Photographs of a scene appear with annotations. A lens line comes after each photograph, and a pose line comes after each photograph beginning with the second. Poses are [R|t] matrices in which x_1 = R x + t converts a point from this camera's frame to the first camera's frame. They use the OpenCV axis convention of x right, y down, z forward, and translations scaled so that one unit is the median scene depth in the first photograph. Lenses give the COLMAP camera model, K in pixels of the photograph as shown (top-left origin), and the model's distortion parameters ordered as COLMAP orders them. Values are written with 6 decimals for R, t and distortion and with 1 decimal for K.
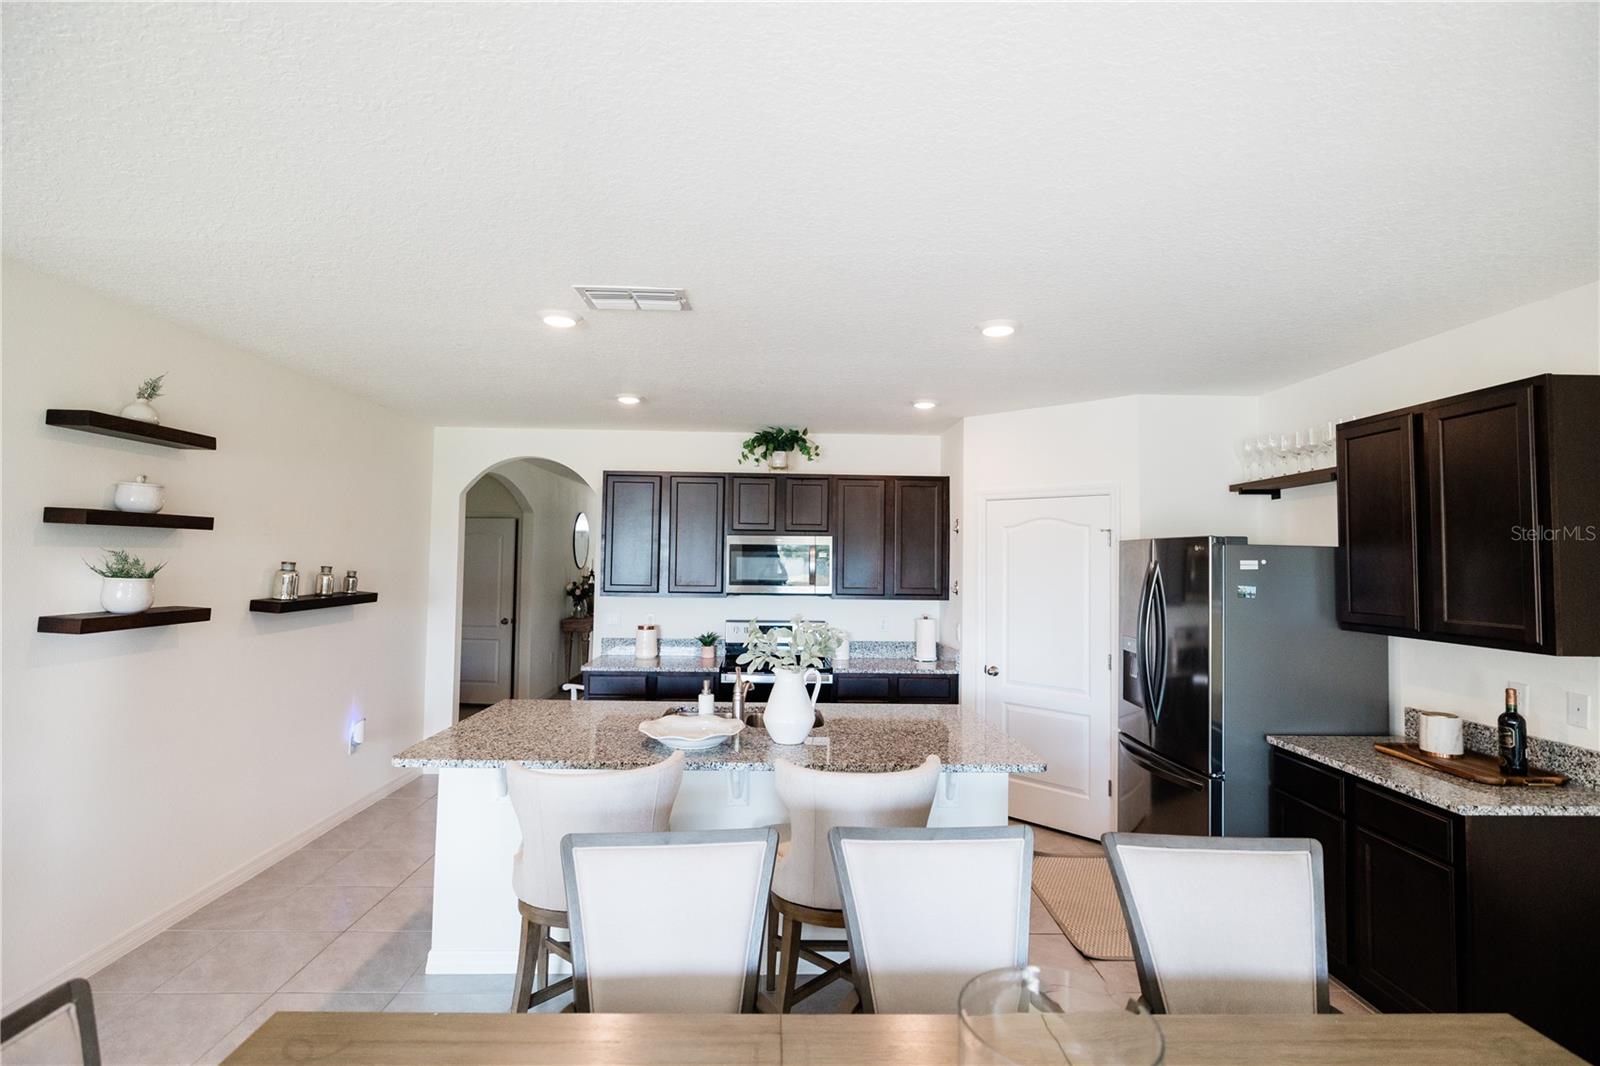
lens RADIAL K [[746.4, 0, 797.0], [0, 746.4, 527.9], [0, 0, 1]] dist [-0.002543, 0.000600]
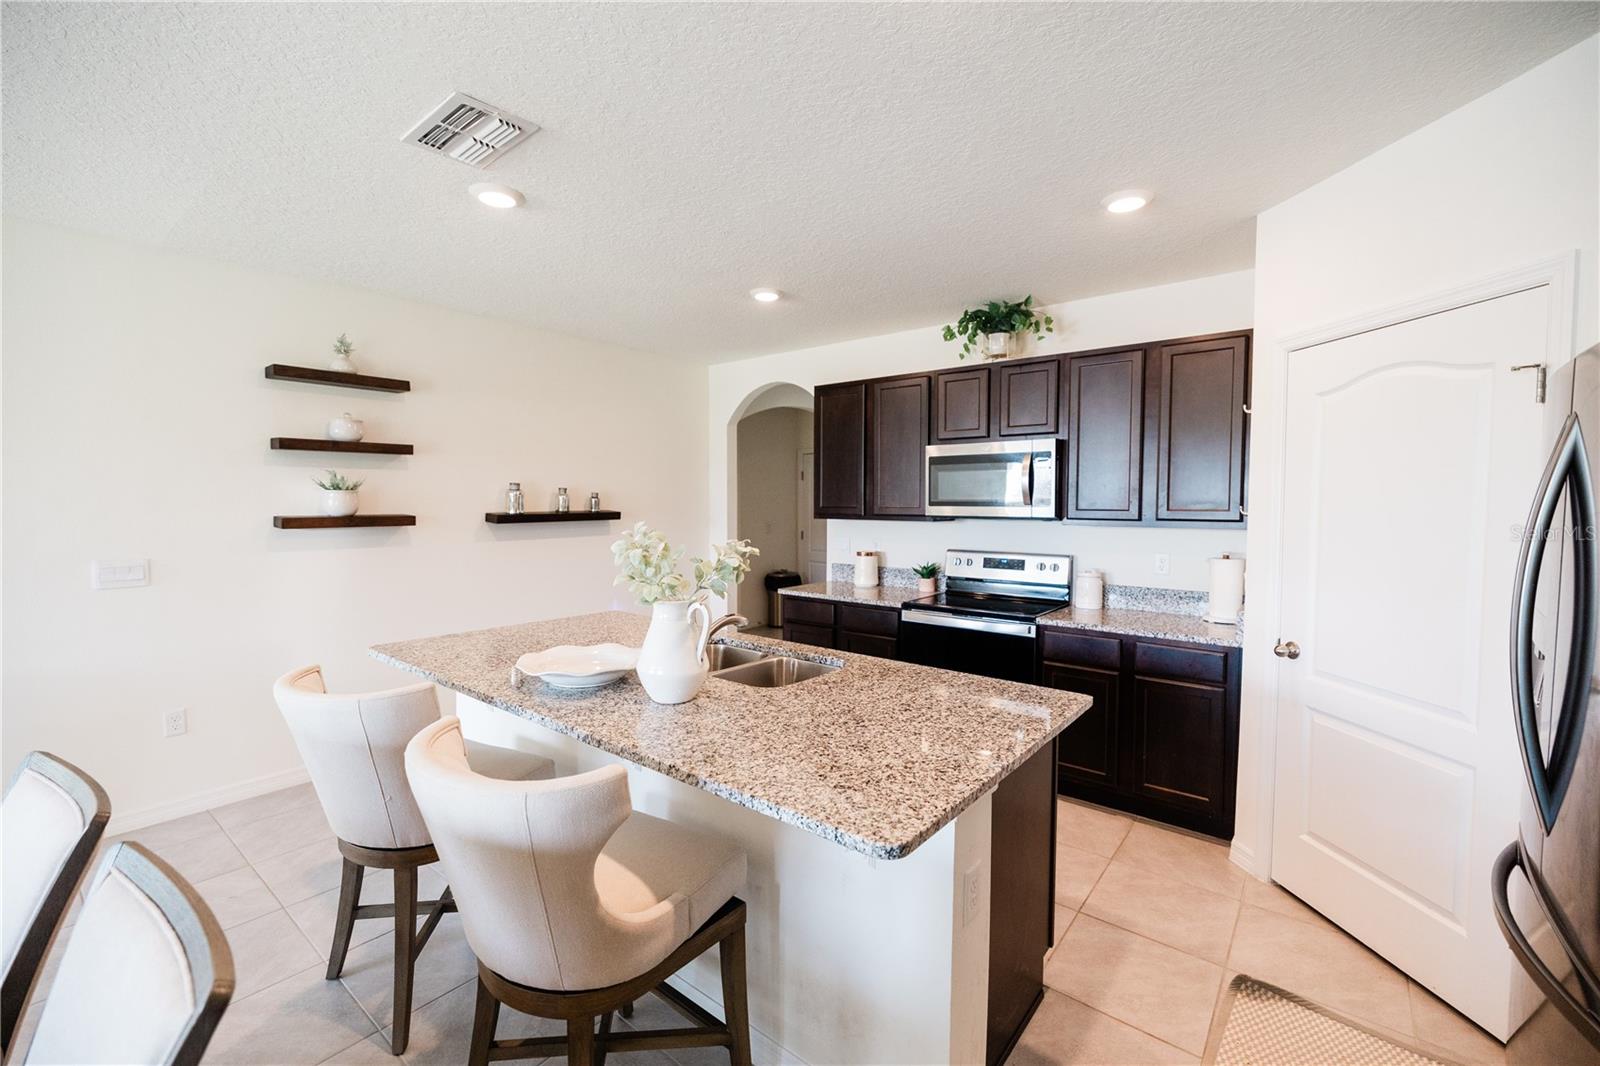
lens RADIAL K [[668.8, 0, 798.8], [0, 668.8, 526.1], [0, 0, 1]] dist [0.001011, 0.000070]
pose [[0.757809, 0.013525, -0.652336, 0.366010], [0.035936, 0.997403, 0.062425, 0.060472], [0.651486, -0.070748, 0.755355, 0.438149]]
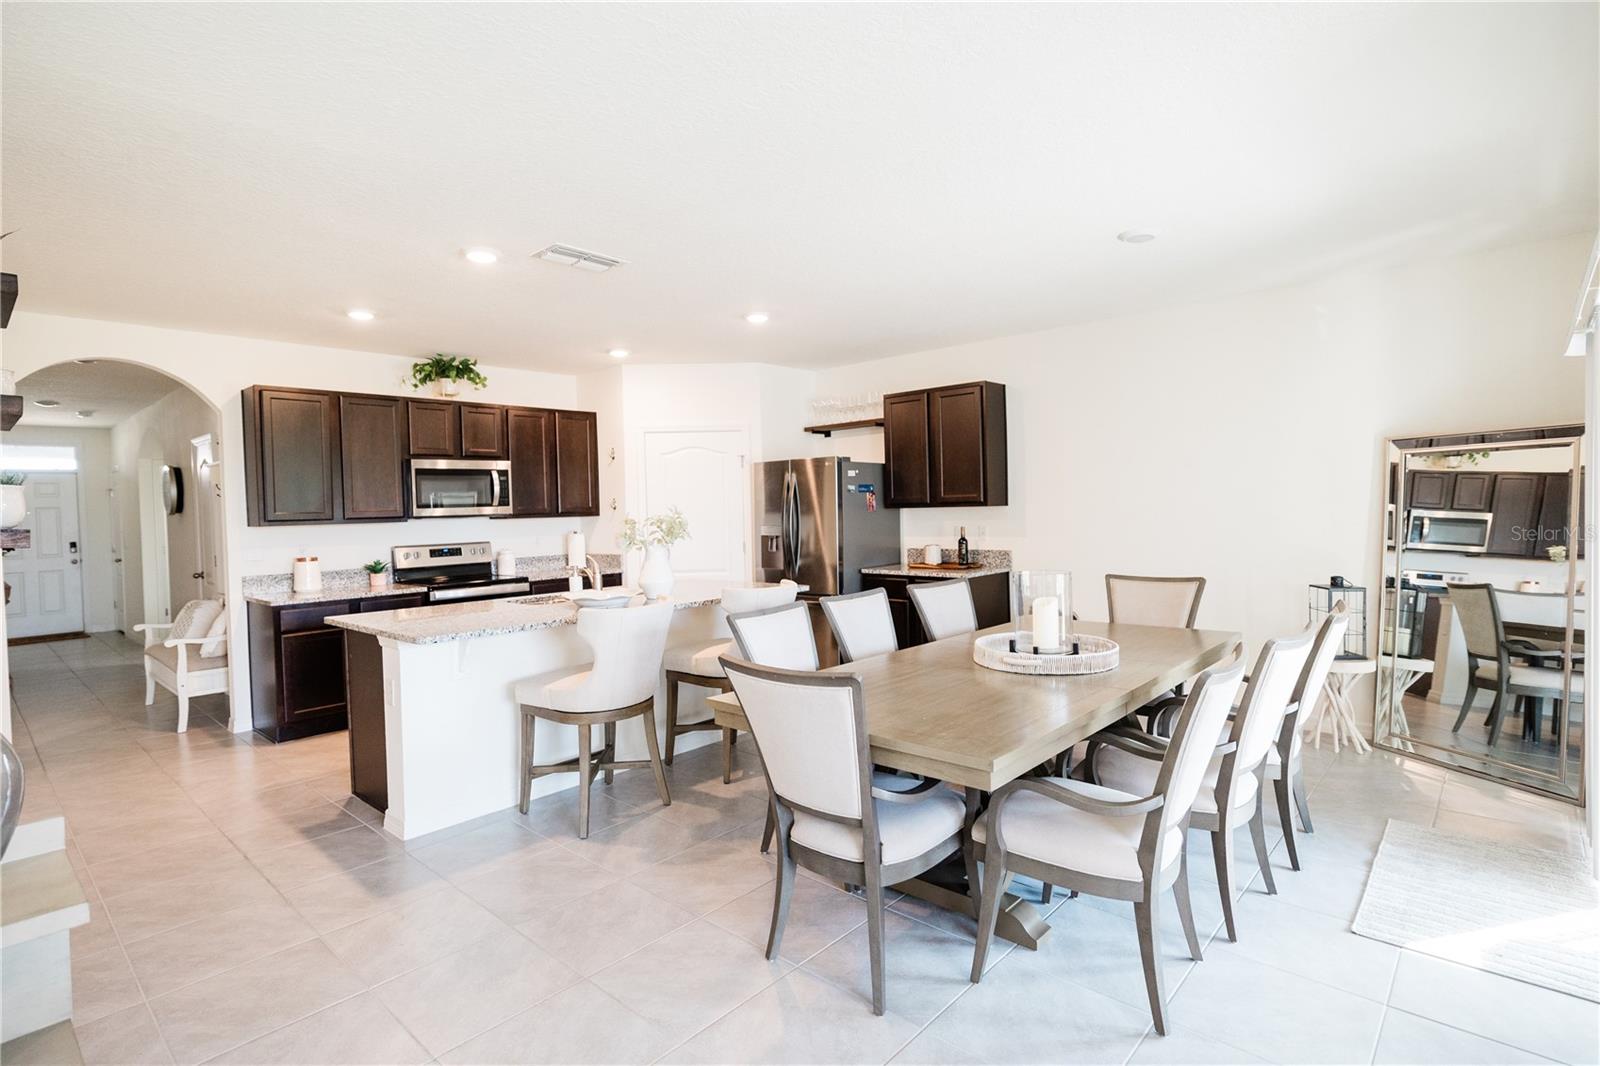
lens RADIAL K [[781.5, 0, 801.2], [0, 781.5, 527.1], [0, 0, 1]] dist [-0.005994, -0.000030]
pose [[0.693684, -0.050879, 0.718480, -0.628978], [0.003730, 0.997742, 0.067054, 0.041784], [-0.720270, -0.043834, 0.692308, -0.141870]]
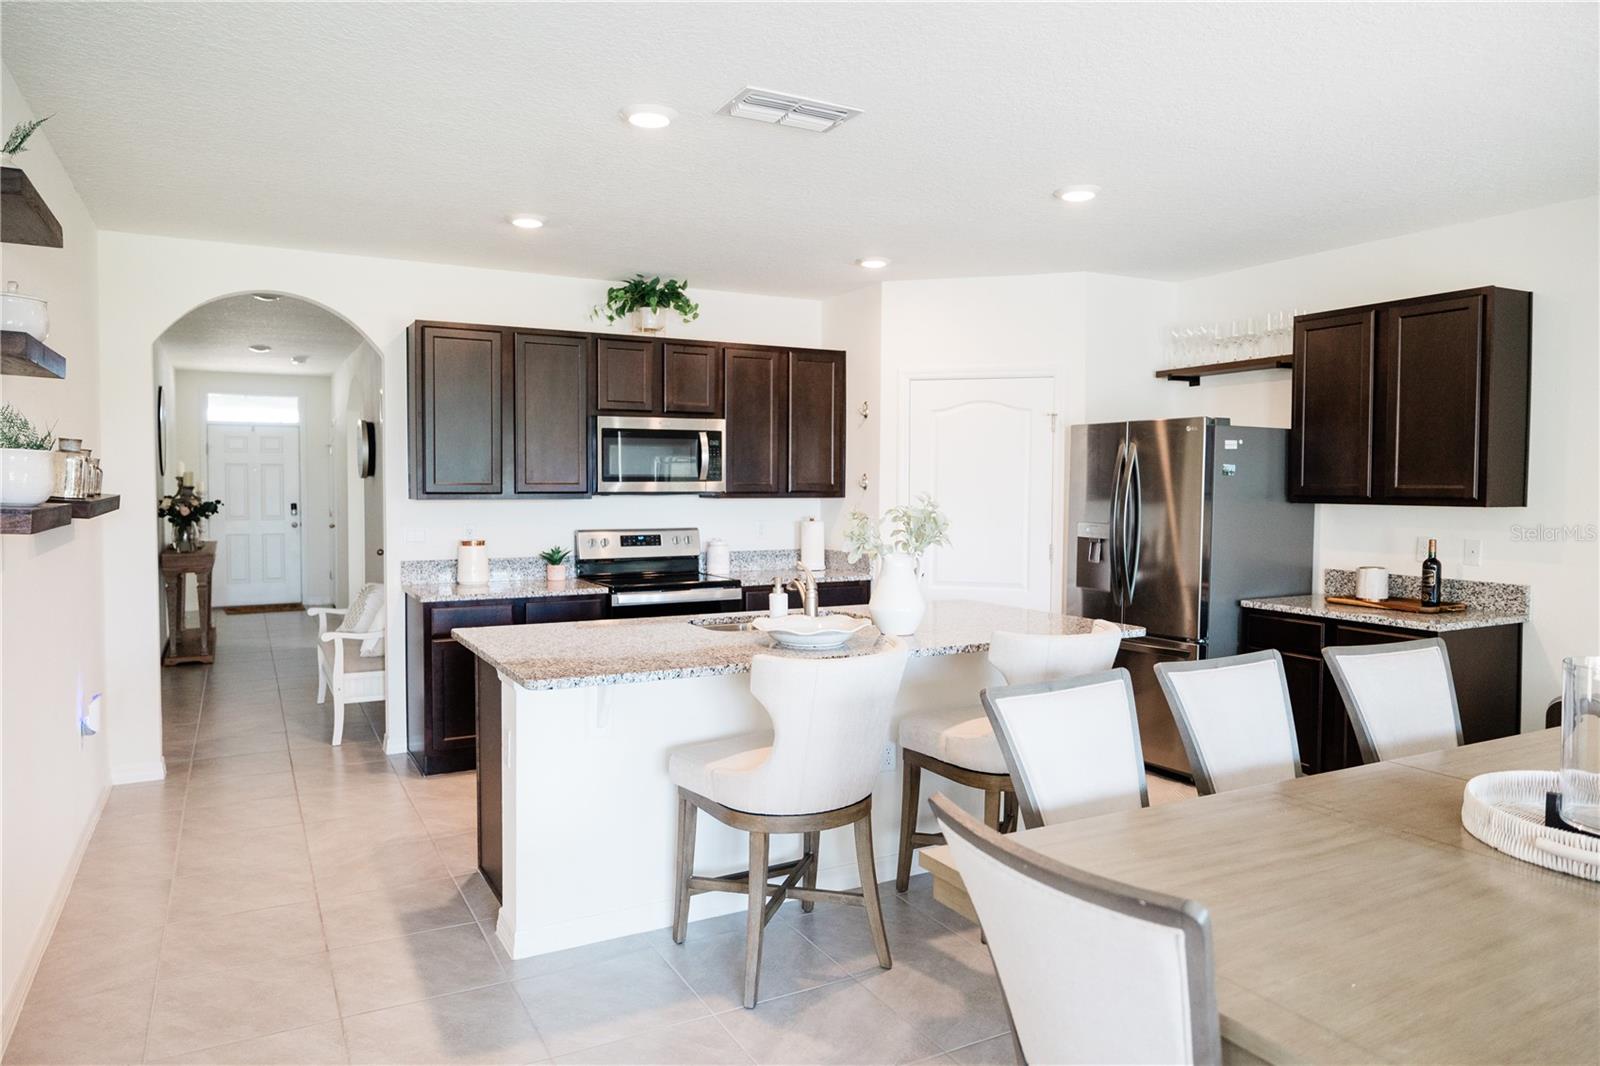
lens RADIAL K [[1031.9, 0, 795.5], [0, 1031.9, 523.1], [0, 0, 1]] dist [-0.004694, 0.001982]
pose [[0.894645, -0.028703, 0.445854, -0.492868], [-0.010924, 0.996231, 0.086054, 0.033184], [-0.446644, -0.081859, 0.890959, -0.037735]]
